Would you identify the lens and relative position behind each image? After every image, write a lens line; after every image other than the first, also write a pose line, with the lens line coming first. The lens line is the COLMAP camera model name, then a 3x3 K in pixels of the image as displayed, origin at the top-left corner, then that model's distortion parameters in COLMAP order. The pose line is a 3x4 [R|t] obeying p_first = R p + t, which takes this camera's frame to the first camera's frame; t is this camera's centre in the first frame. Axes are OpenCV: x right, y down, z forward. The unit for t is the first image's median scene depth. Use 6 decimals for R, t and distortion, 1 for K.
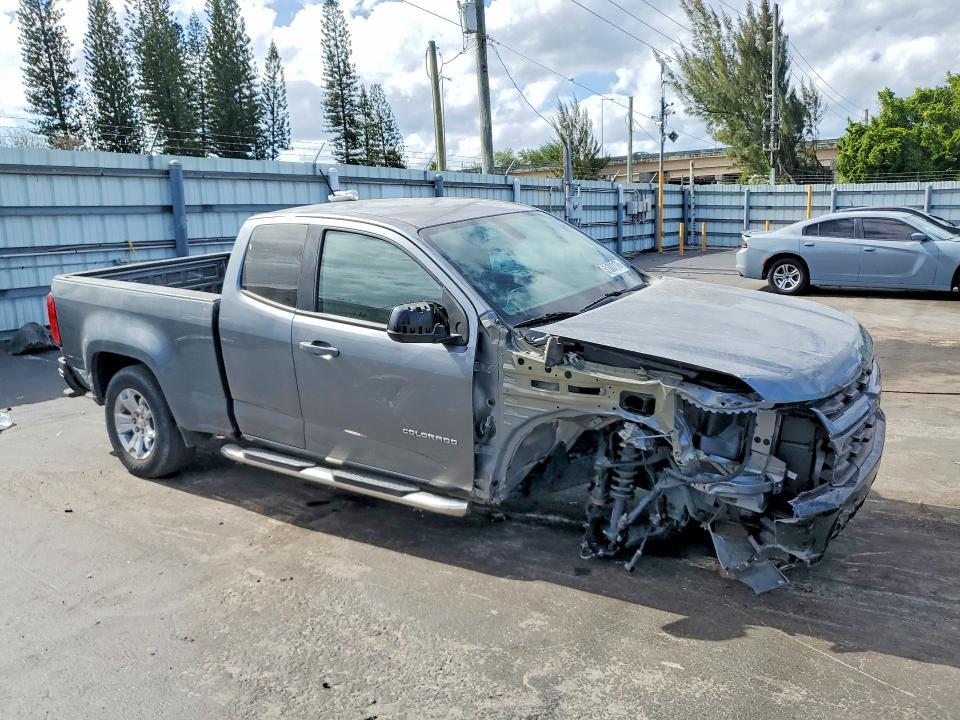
lens RADIAL K [[765.4, 0, 480.0], [0, 765.4, 360.0], [0, 0, 1]] dist [0.053208, -0.009845]
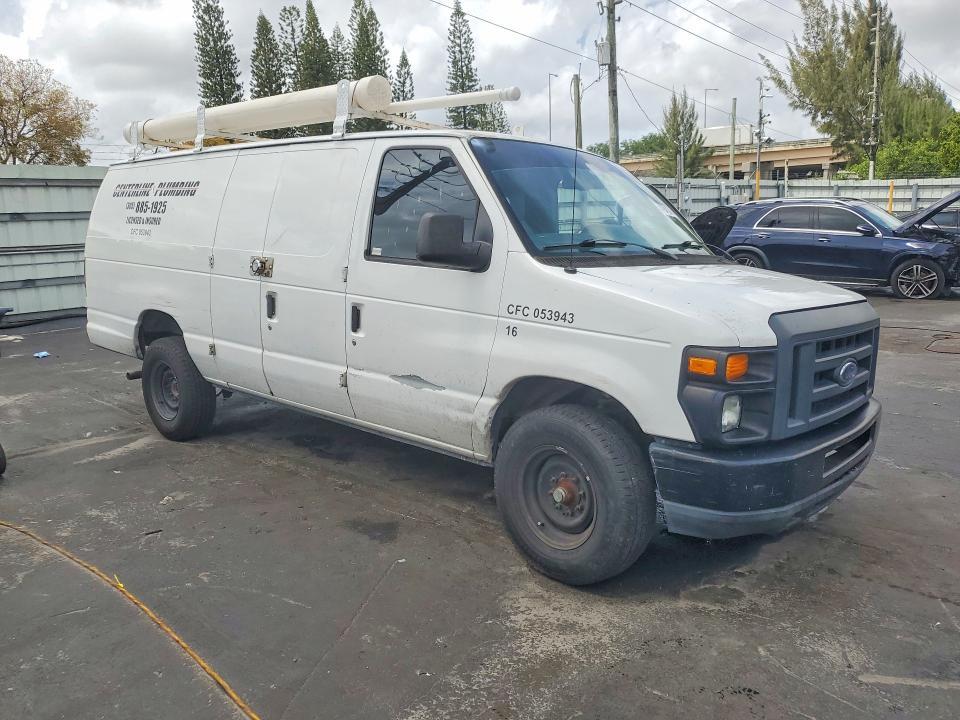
lens RADIAL K [[767.2, 0, 480.0], [0, 767.2, 360.0], [0, 0, 1]] dist [0.013010, 0.007118]
pose [[0.992394, 0.022939, -0.120947, -0.017118], [-0.021294, 0.999663, 0.014873, 0.016970], [0.121248, -0.012184, 0.992548, -0.097798]]
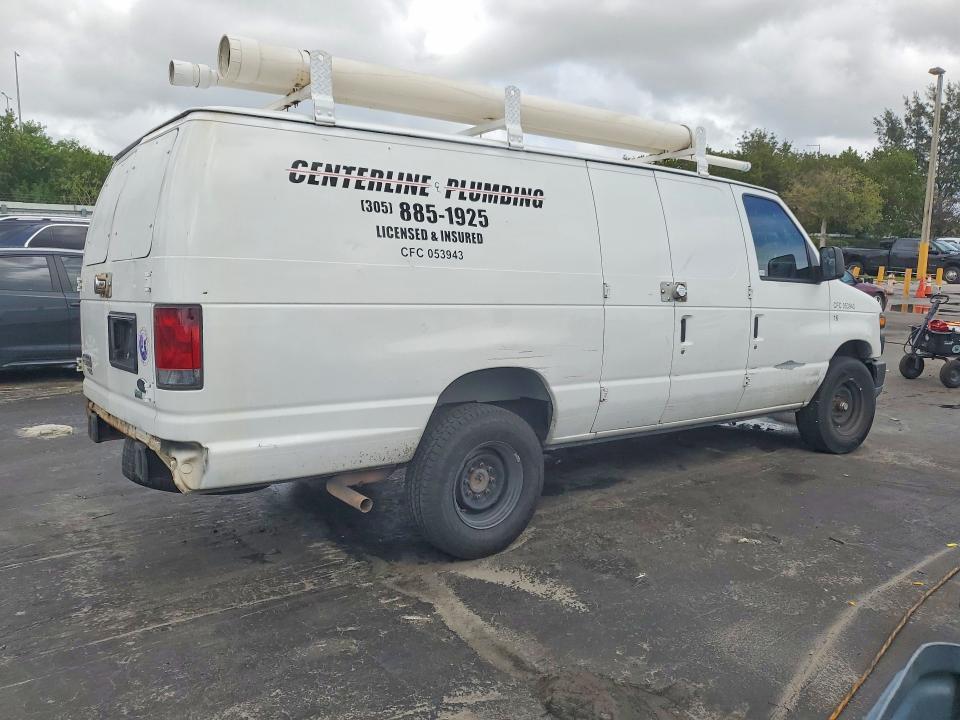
lens RADIAL K [[765.4, 0, 480.0], [0, 765.4, 360.0], [0, 0, 1]] dist [0.053208, -0.009845]
pose [[0.297732, -0.119254, 0.947172, -1.441881], [0.128282, 0.988166, 0.084092, -0.112470], [-0.945991, 0.096468, 0.309507, 0.799181]]
